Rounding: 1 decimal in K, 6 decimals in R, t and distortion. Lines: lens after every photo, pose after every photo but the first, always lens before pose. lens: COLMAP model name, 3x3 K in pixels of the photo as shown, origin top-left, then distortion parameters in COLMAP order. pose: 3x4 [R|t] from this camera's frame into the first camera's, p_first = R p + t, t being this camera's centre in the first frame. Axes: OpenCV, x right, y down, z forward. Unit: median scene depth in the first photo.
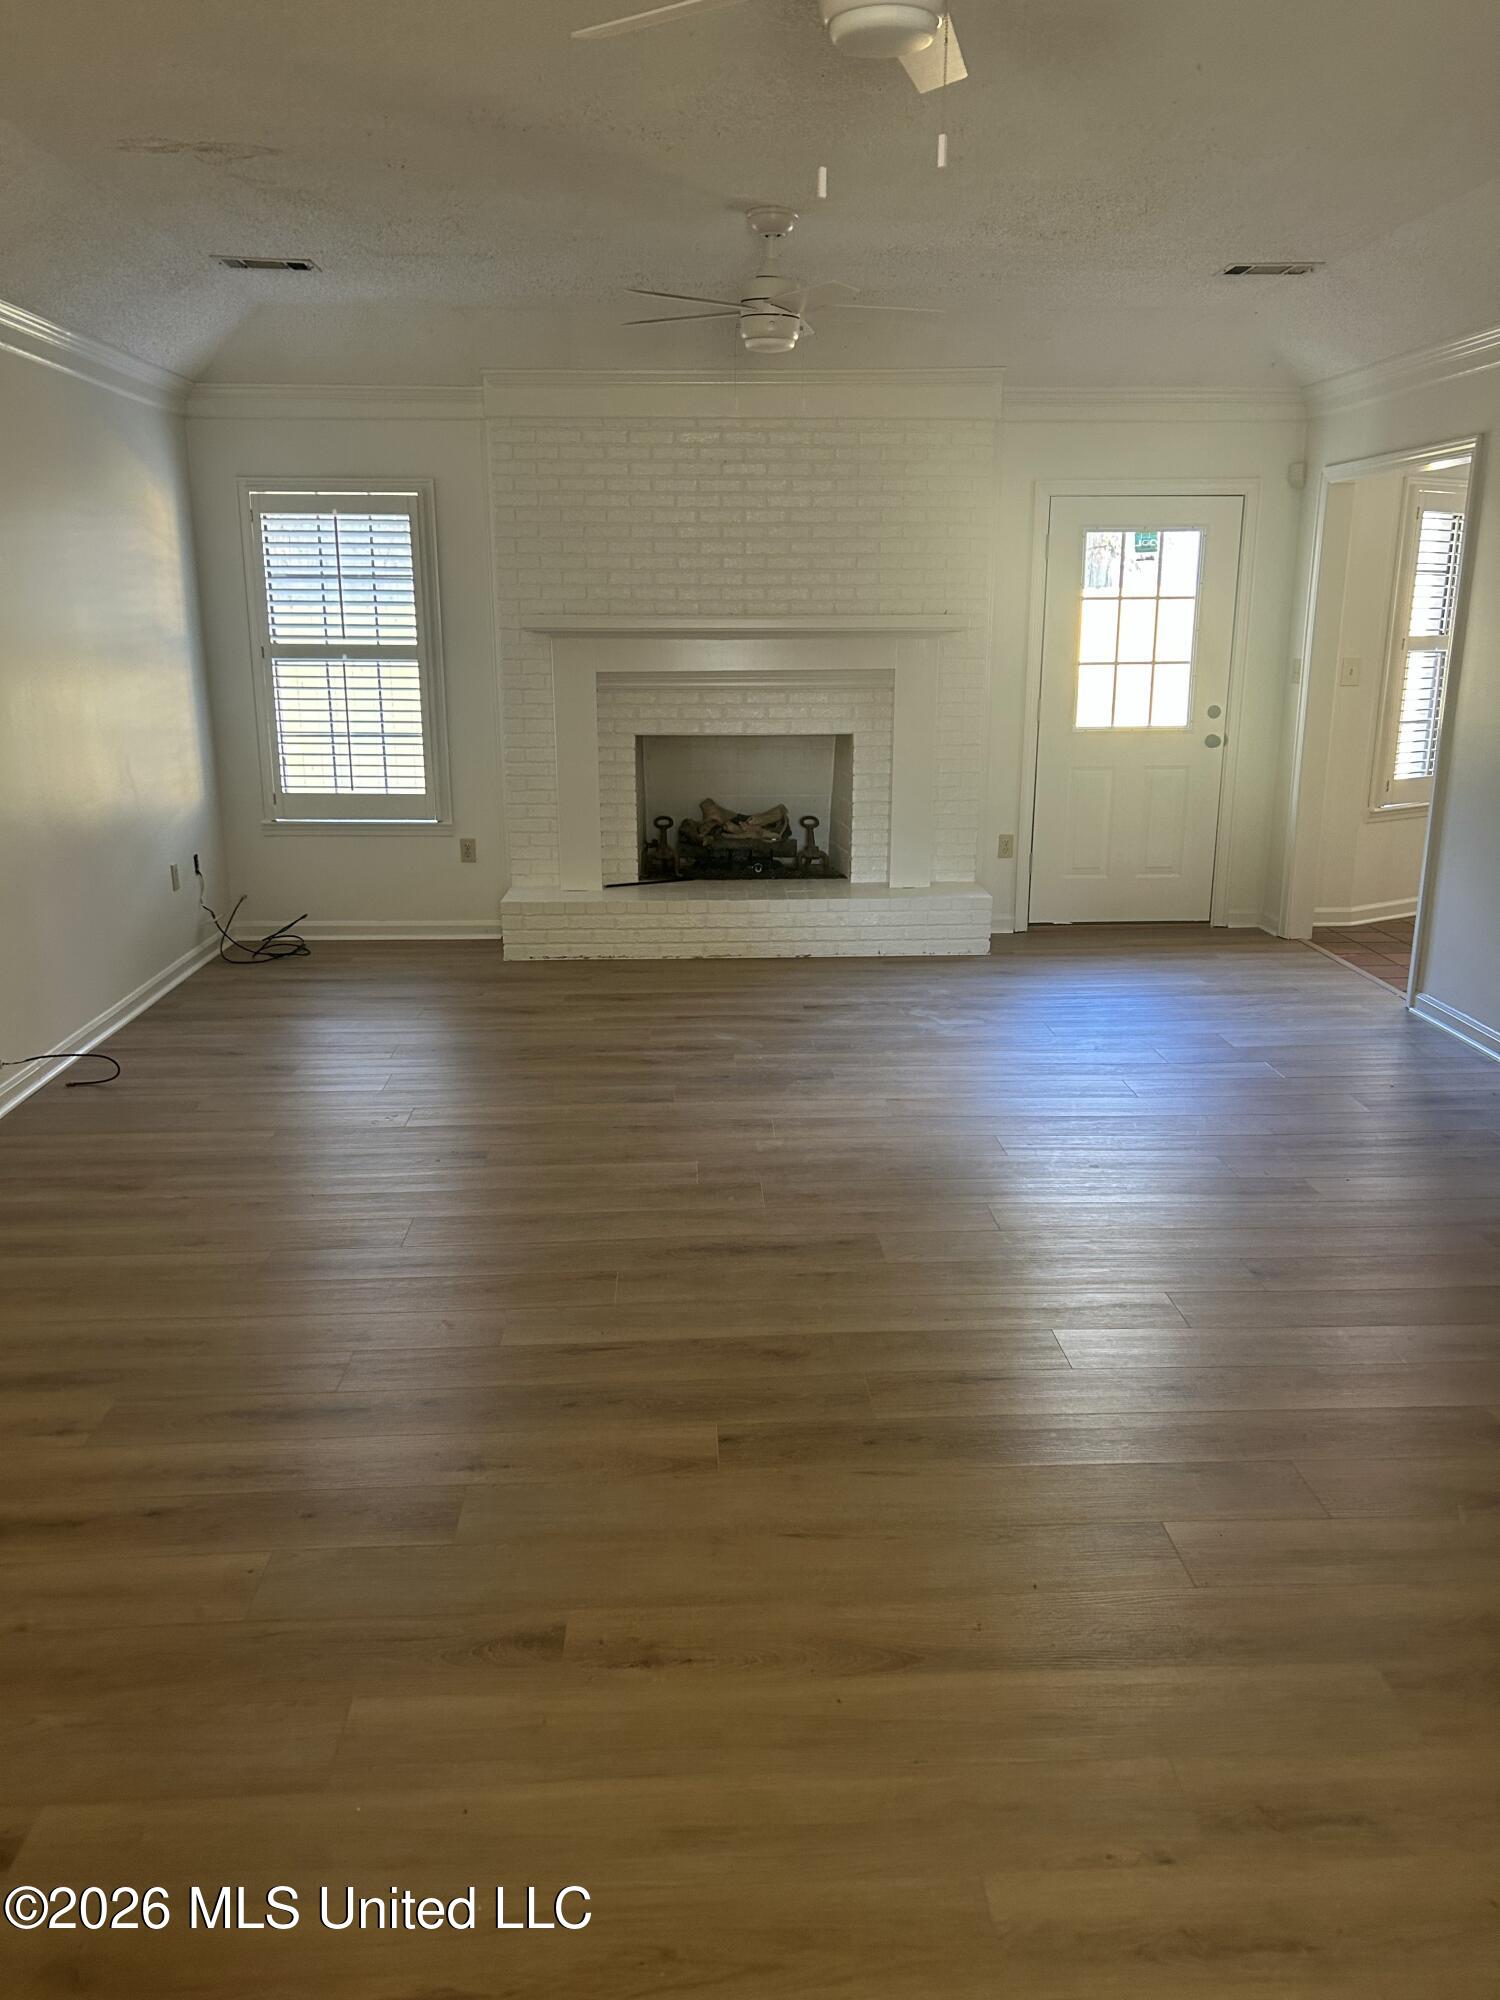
lens RADIAL K [[1500.2, 0, 755.7], [0, 1500.2, 995.2], [0, 0, 1]] dist [0.003358, -0.007527]
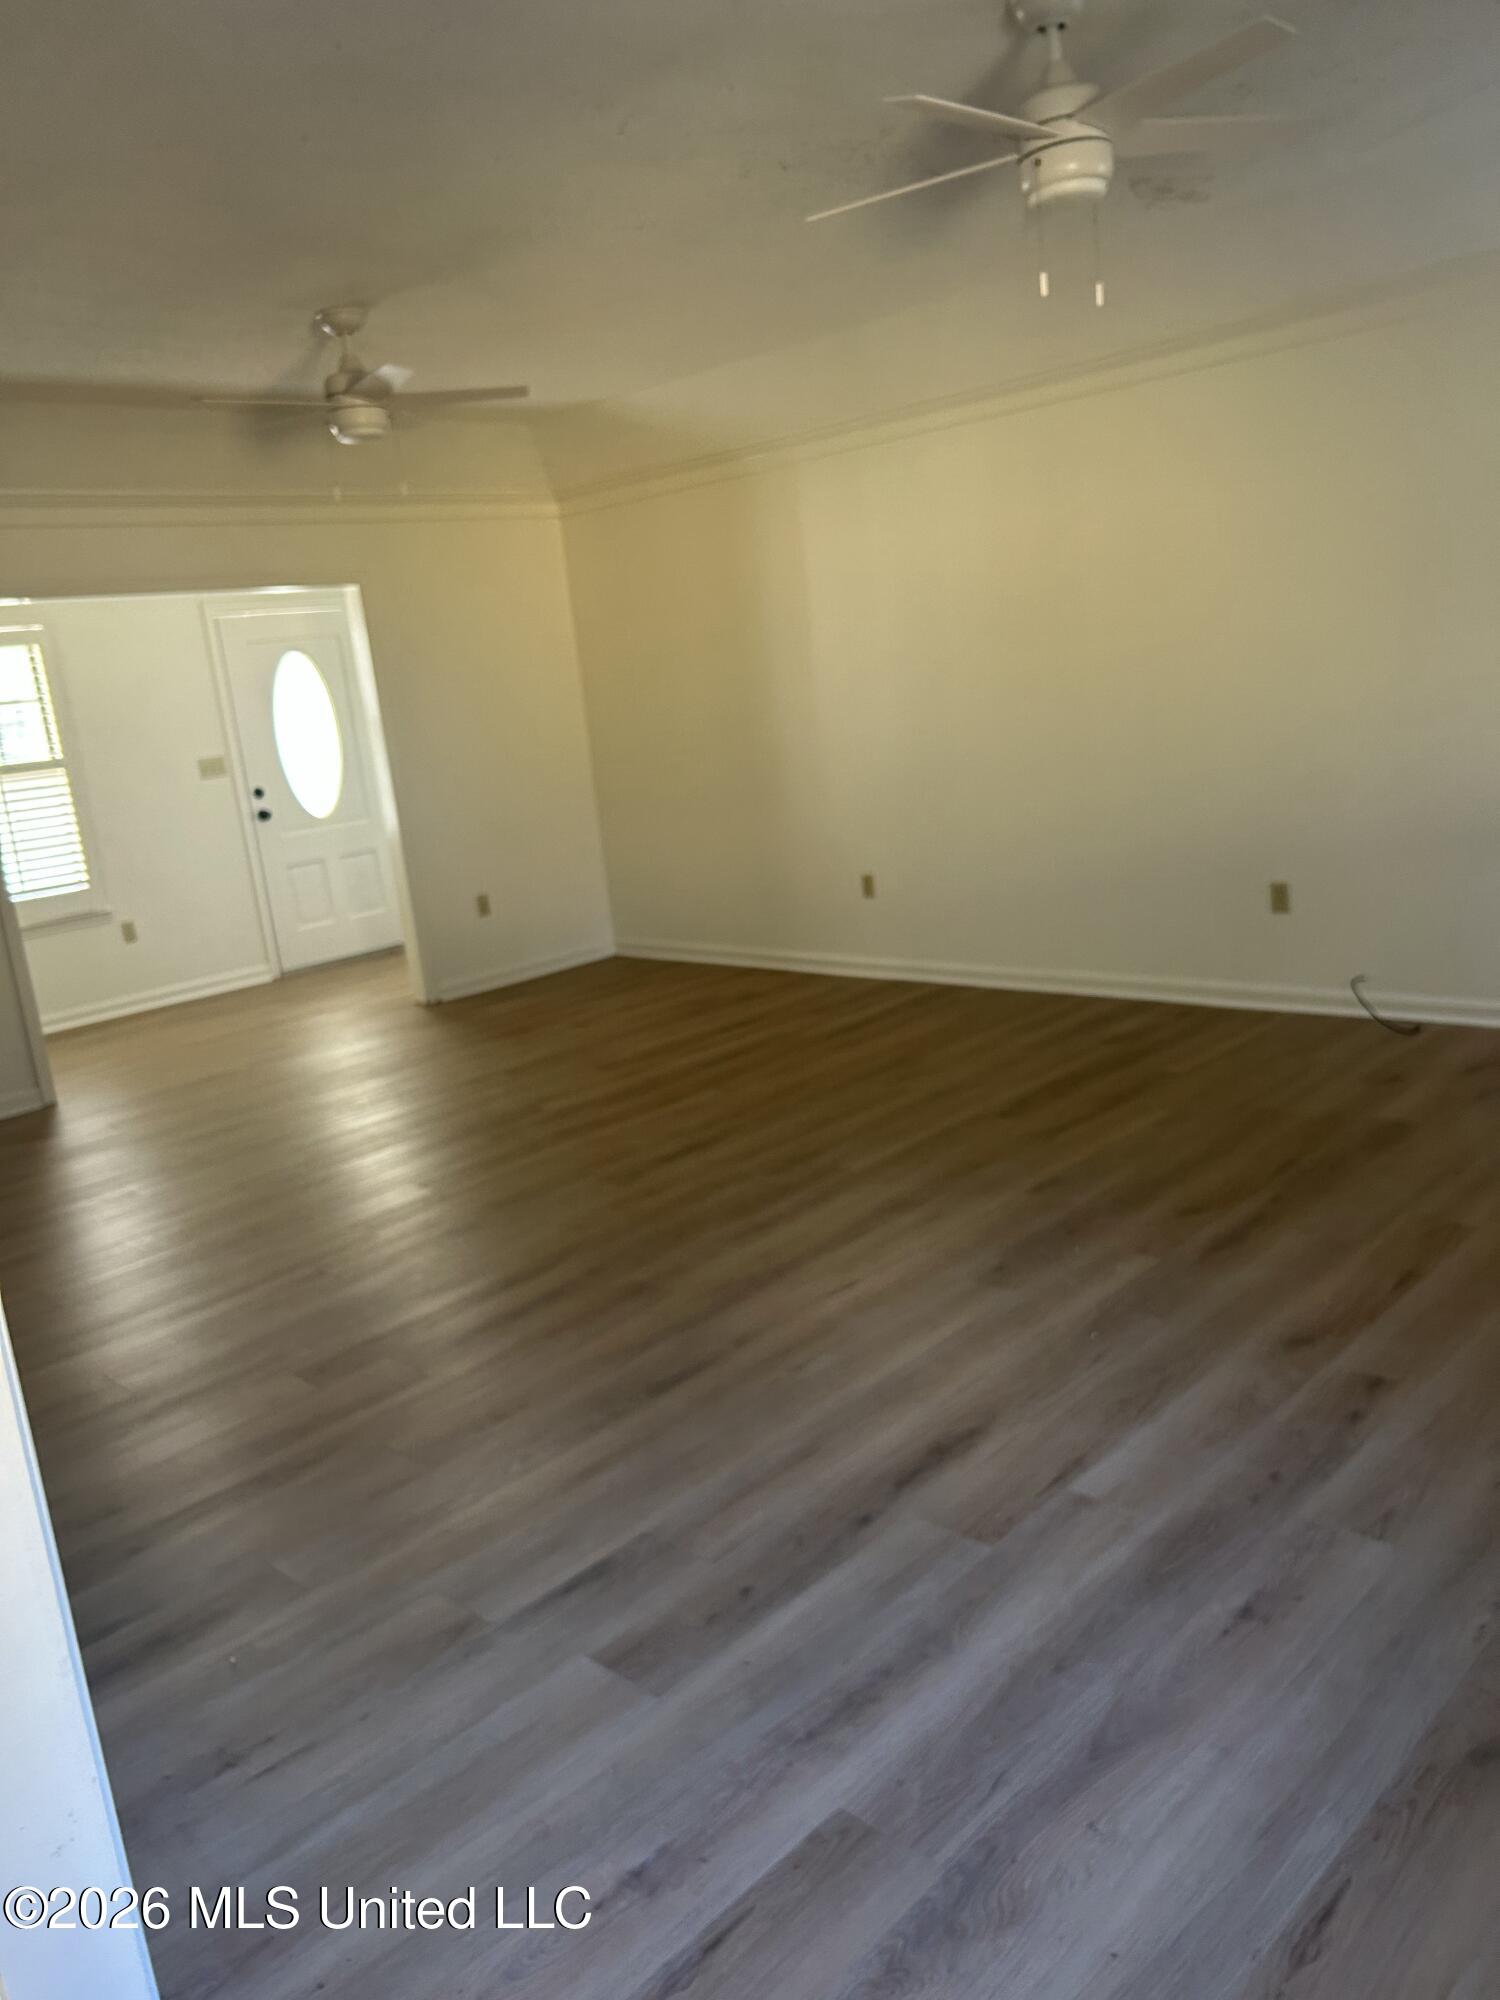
lens RADIAL K [[1500.2, 0, 742.7], [0, 1500.2, 1006.5], [0, 0, 1]] dist [0.003358, -0.007527]
pose [[-0.729213, 0.227908, -0.645218, 0.590027], [-0.063675, 0.916214, 0.395596, -0.353738], [0.681317, 0.329559, -0.653604, 1.416863]]
